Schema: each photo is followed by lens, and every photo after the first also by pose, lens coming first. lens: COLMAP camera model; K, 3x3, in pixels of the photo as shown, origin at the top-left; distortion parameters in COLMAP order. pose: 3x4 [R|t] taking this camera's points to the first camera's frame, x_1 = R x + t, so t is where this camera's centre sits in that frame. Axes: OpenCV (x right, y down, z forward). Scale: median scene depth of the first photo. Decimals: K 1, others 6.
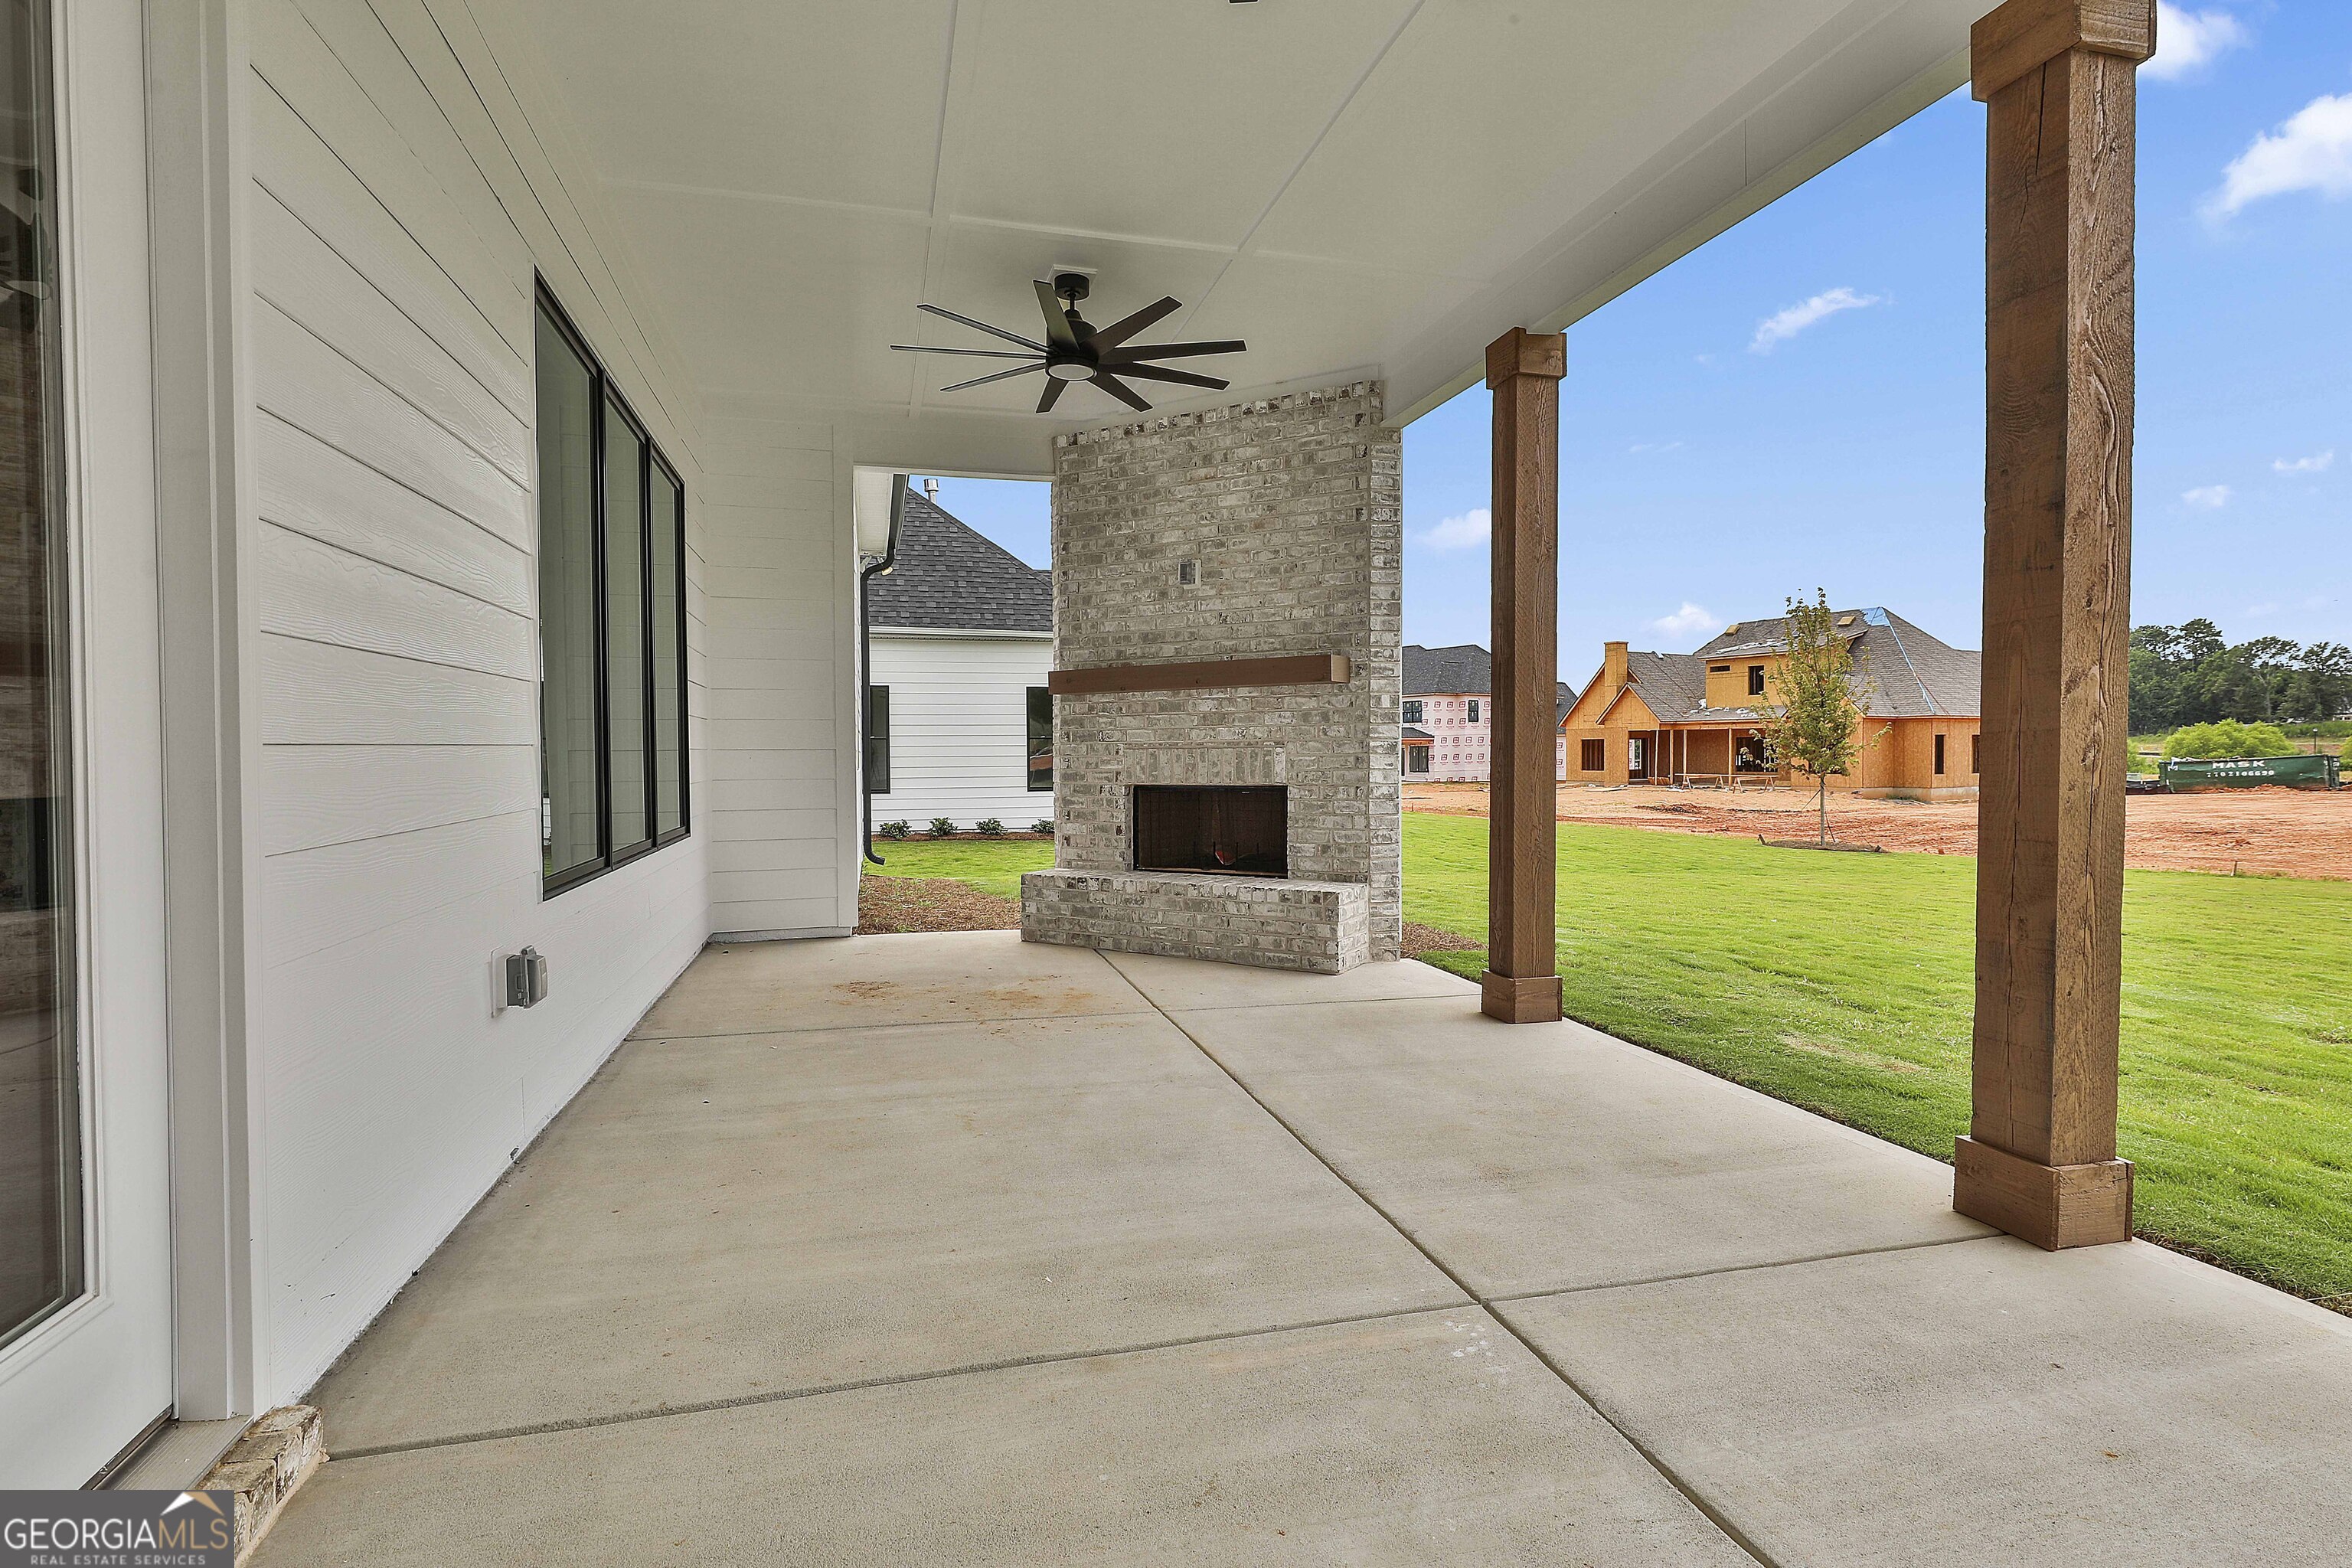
lens RADIAL K [[1136.6, 0, 1176.0], [0, 1136.6, 784.0], [0, 0, 1]] dist [-0.000259, 0.000216]
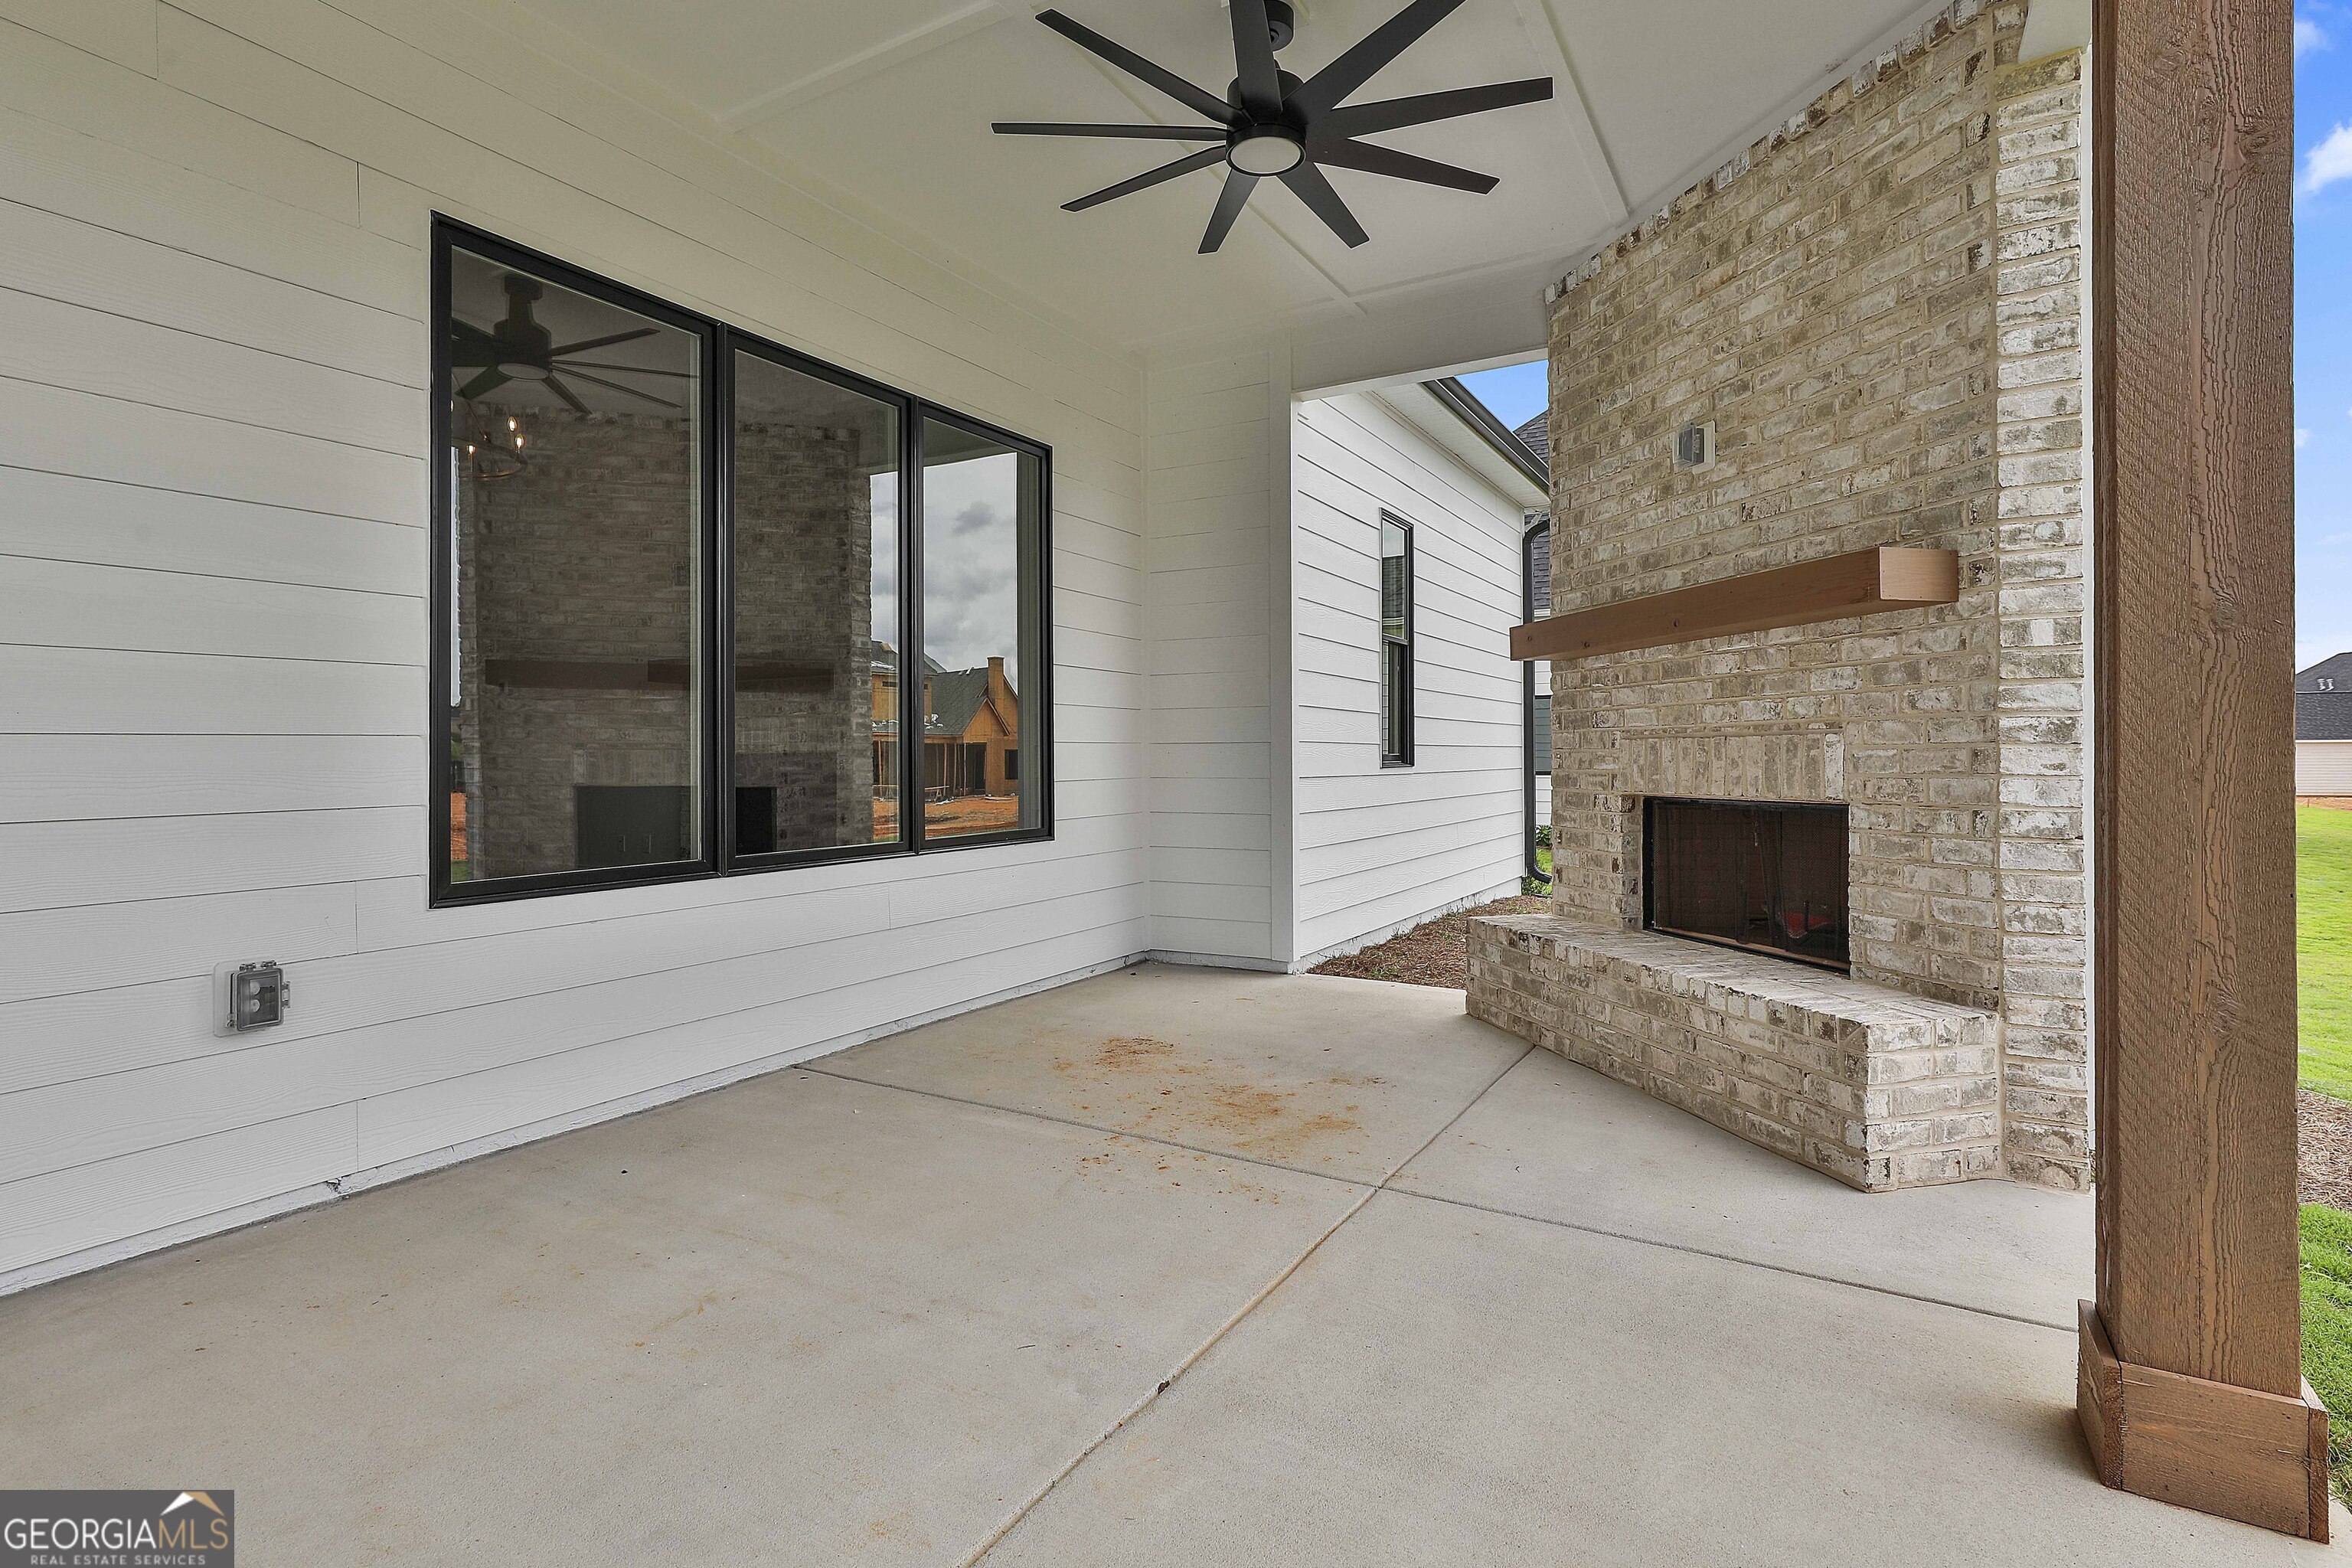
lens RADIAL K [[1149.9, 0, 1176.5], [0, 1149.9, 748.3], [0, 0, 1]] dist [-0.001227, 0.001216]
pose [[0.707673, -0.002805, -0.706534, 0.256716], [-0.017881, 0.999601, -0.021877, -0.007411], [0.706314, 0.028115, 0.707341, 0.392159]]
